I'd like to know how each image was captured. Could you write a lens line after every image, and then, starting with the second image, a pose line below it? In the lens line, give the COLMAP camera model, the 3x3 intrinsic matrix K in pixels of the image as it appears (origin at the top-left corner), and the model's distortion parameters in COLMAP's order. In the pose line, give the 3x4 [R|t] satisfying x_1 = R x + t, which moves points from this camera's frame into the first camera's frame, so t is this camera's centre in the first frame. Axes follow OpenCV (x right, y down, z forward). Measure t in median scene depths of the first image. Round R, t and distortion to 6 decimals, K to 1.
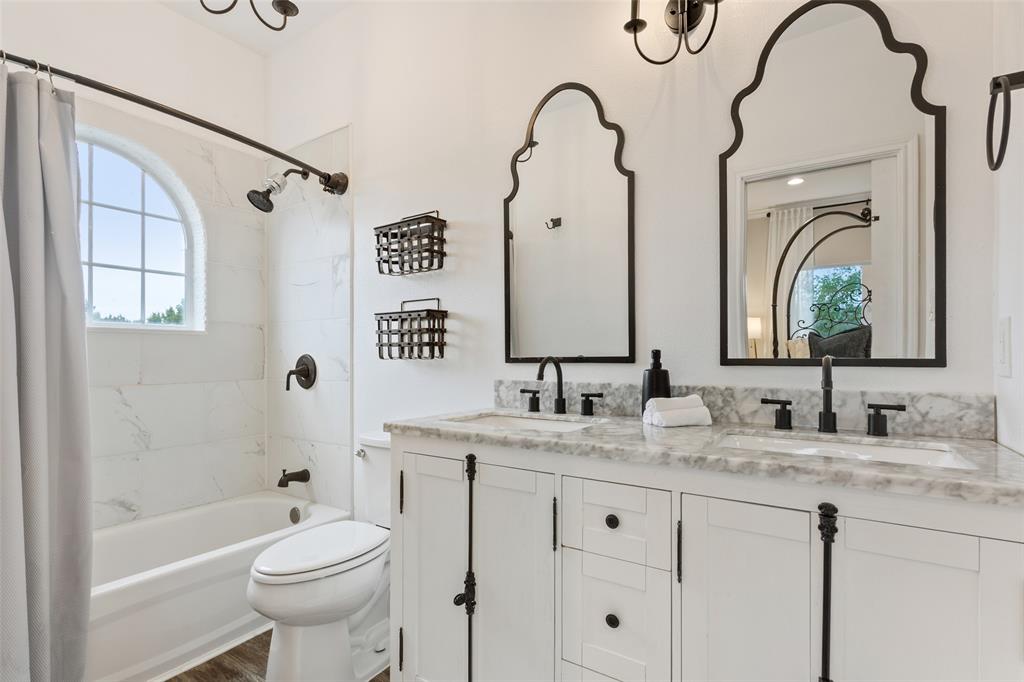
lens RADIAL K [[494.0, 0, 508.4], [0, 494.0, 349.8], [0, 0, 1]] dist [-0.000104, 0.000513]
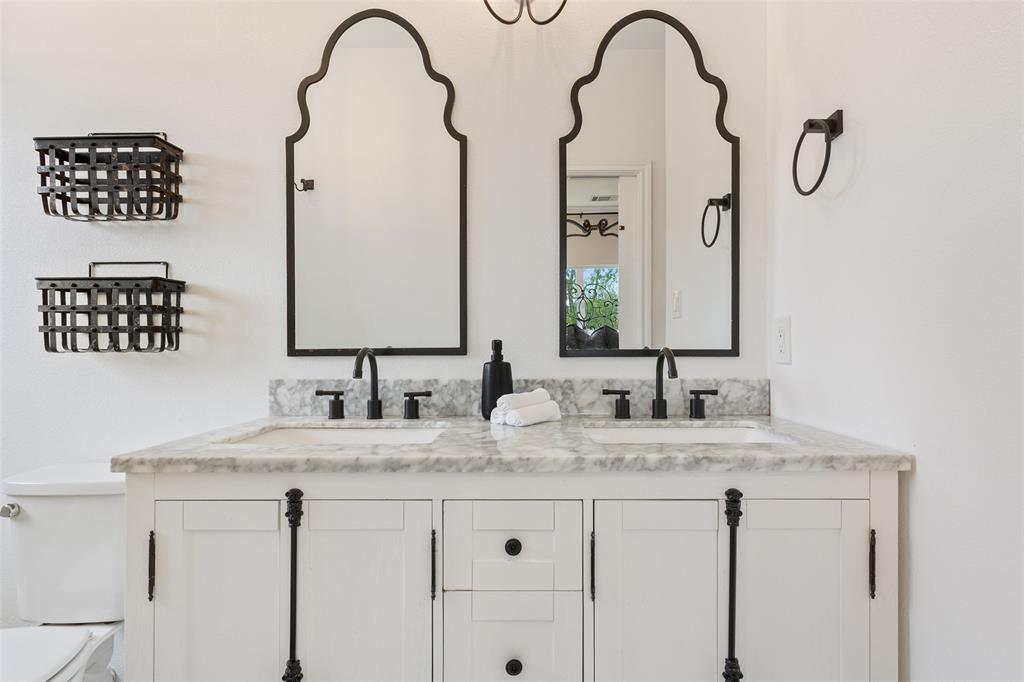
lens RADIAL K [[518.1, 0, 512.0], [0, 518.1, 341.0], [0, 0, 1]] dist [-0.000764, 0.001670]
pose [[0.832421, 0.006361, 0.554107, -0.204257], [-0.006688, 0.999977, -0.001432, 0.002660], [-0.554104, -0.002514, 0.832444, 0.207674]]
